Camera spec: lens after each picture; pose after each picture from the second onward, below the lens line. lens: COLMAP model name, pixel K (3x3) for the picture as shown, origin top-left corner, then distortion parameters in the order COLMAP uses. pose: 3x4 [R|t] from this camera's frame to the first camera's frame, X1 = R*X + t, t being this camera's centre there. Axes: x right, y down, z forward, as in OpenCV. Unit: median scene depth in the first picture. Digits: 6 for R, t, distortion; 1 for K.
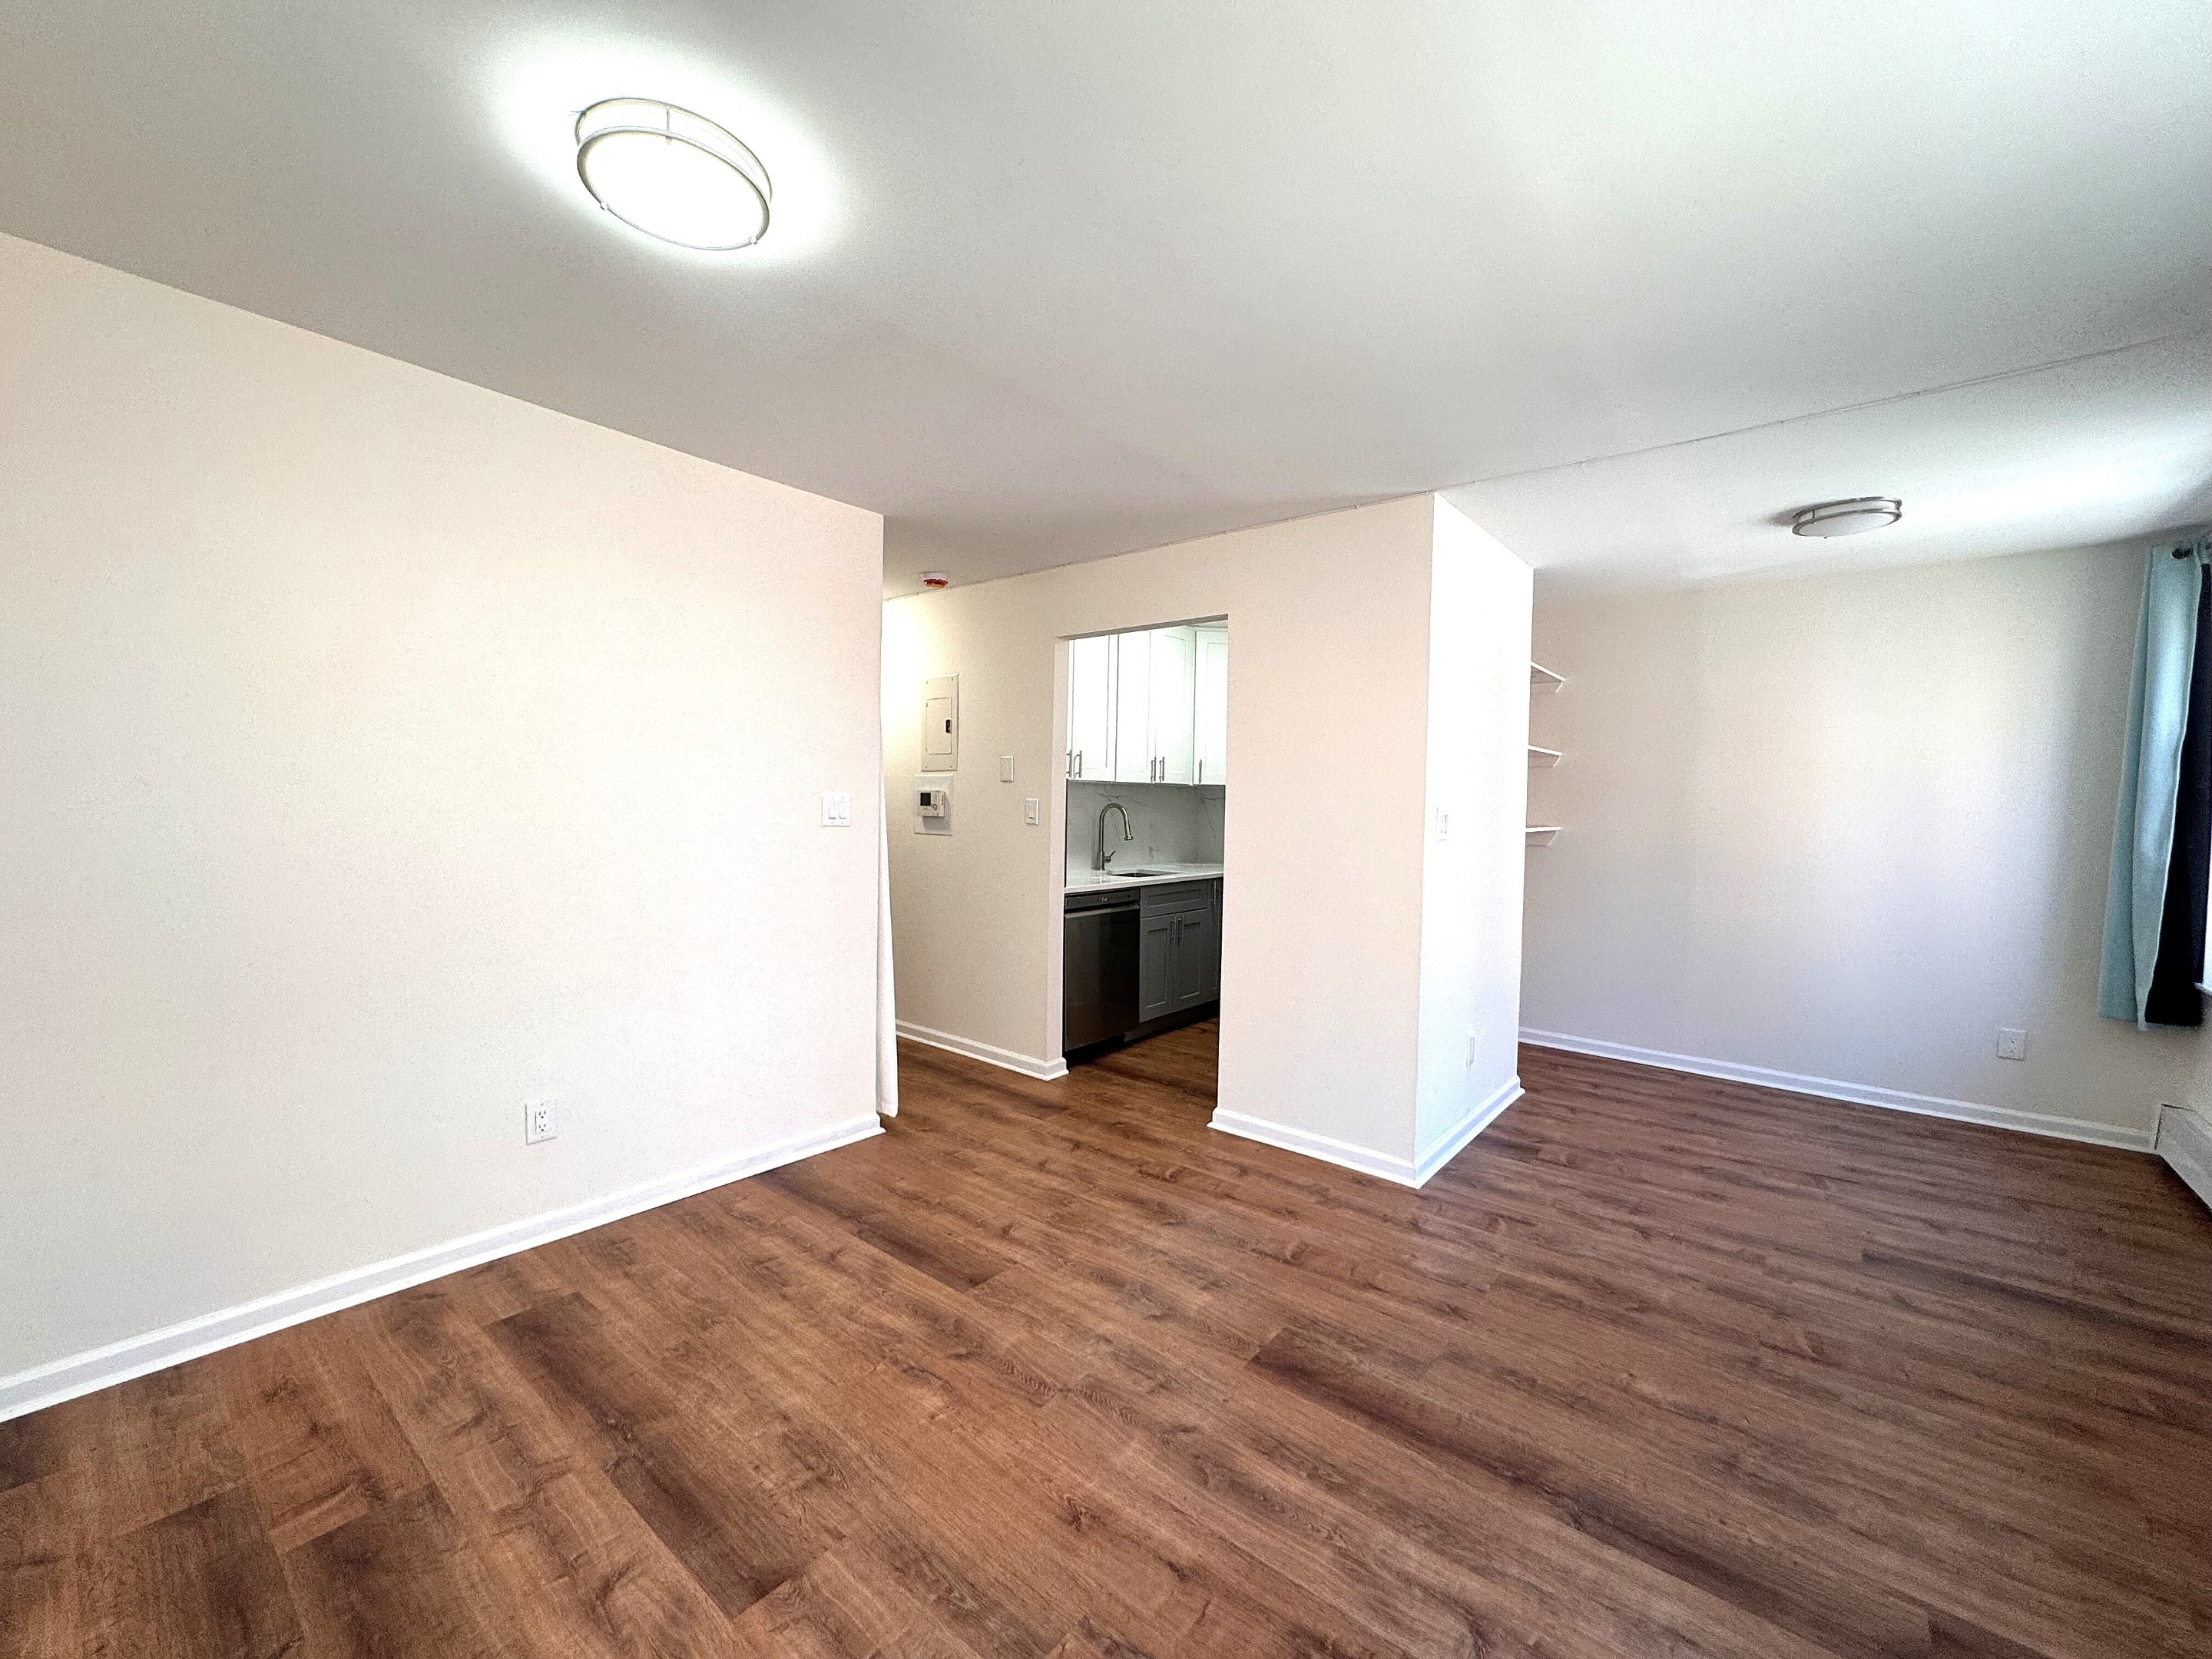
lens RADIAL K [[885.2, 0, 1109.3], [0, 885.2, 827.5], [0, 0, 1]] dist [-0.006509, 0.000960]
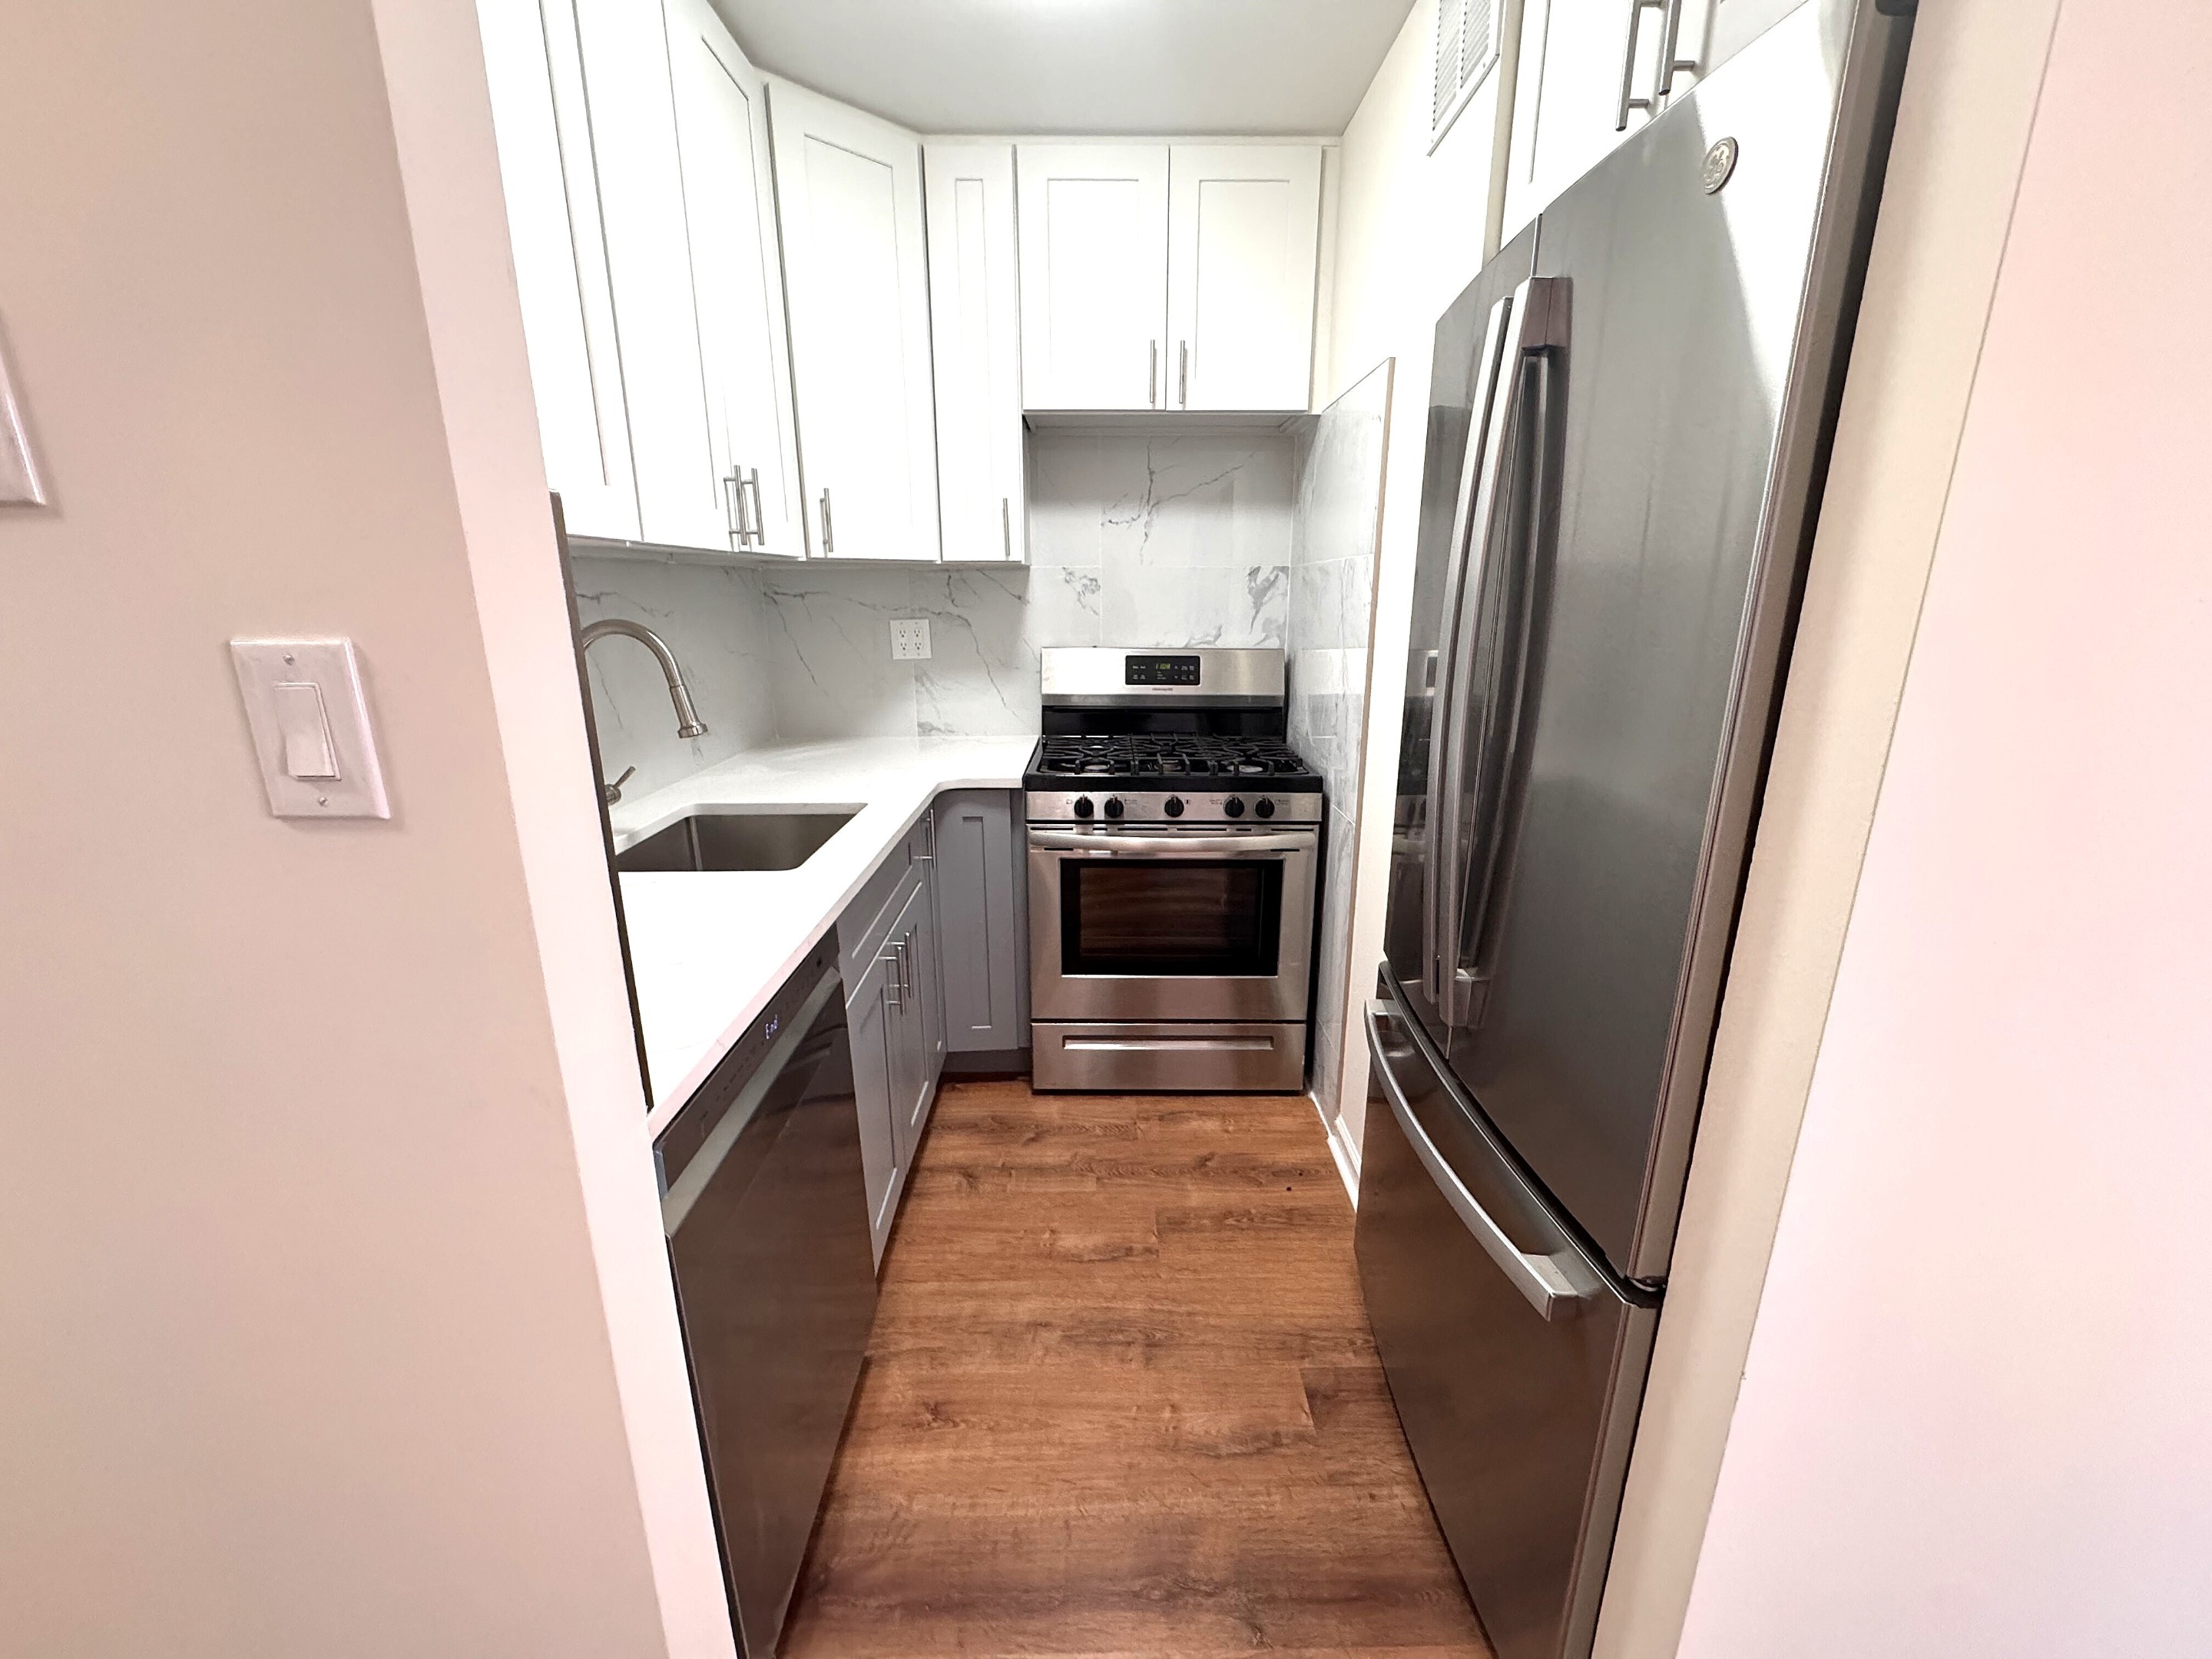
lens RADIAL K [[881.6, 0, 1109.1], [0, 881.6, 829.7], [0, 0, 1]] dist [-0.003471, 0.000179]
pose [[0.768623, -0.187013, 0.611755, -0.122013], [0.036741, 0.967640, 0.249645, -0.051752], [-0.638646, -0.169407, 0.750622, 1.260129]]
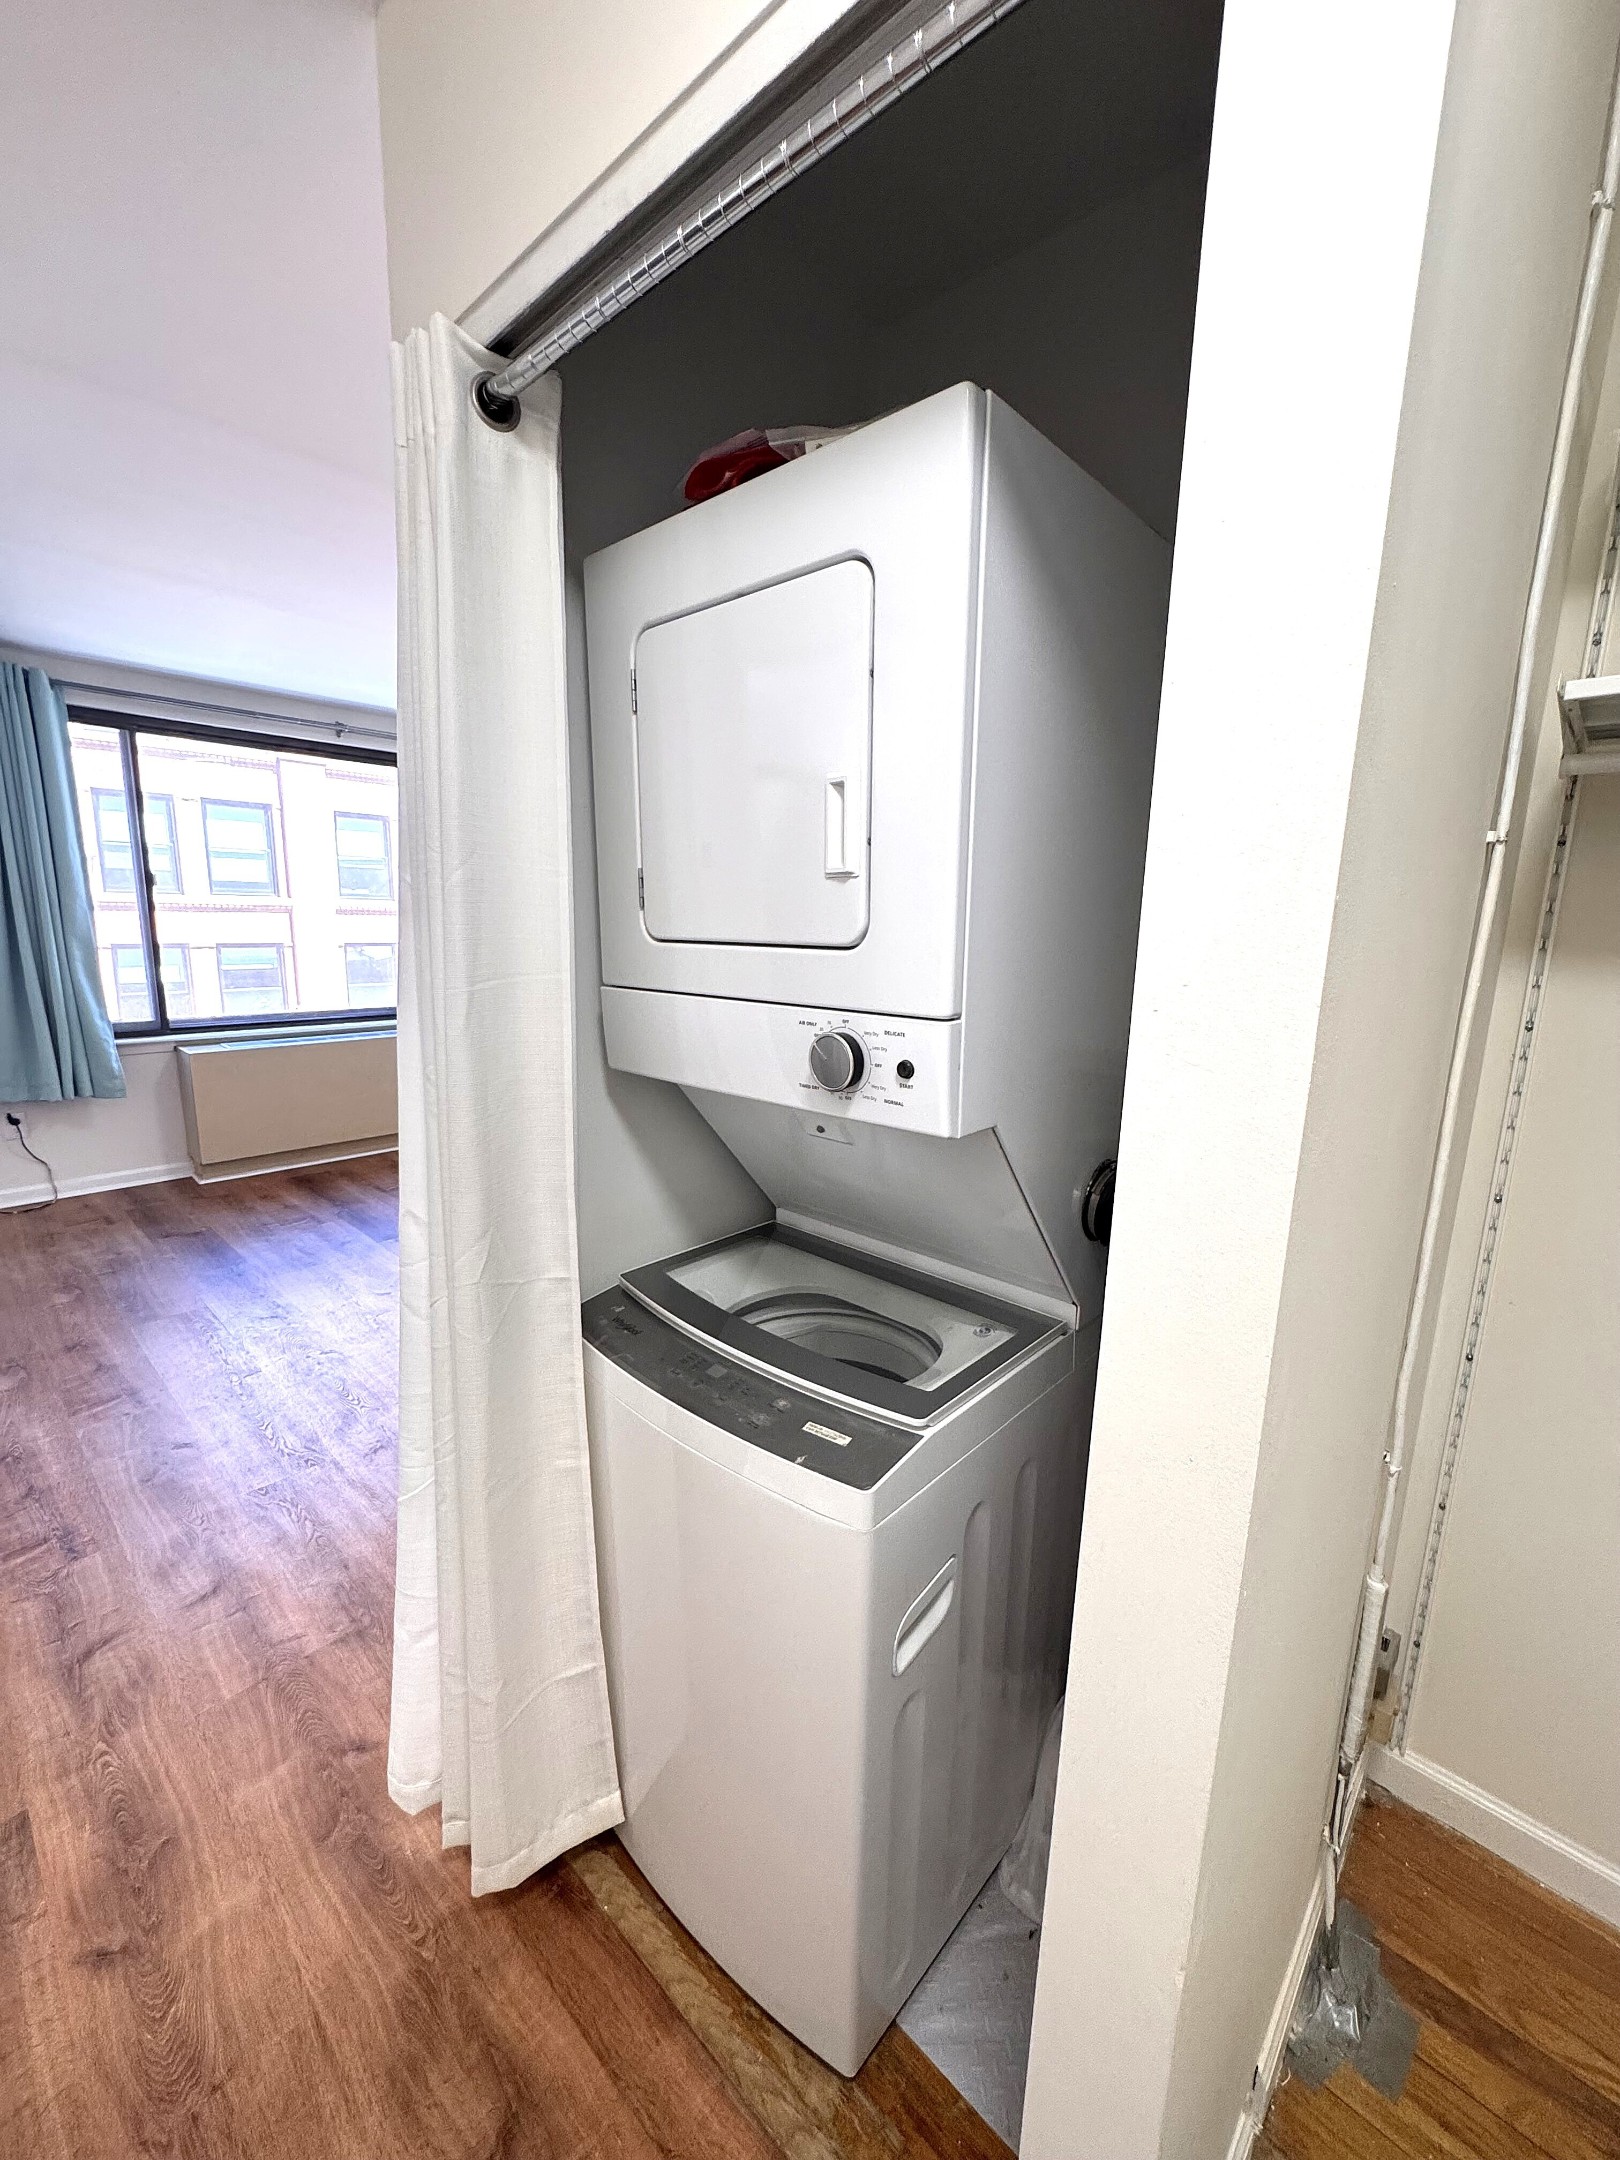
lens RADIAL K [[866.4, 0, 809.8], [0, 866.4, 1082.8], [0, 0, 1]] dist [-0.003639, 0.000210]
pose [[-0.996909, -0.056426, 0.054667, -0.551170], [-0.042927, 0.973985, 0.222509, -0.089610], [-0.065800, 0.219475, -0.973397, 1.697148]]
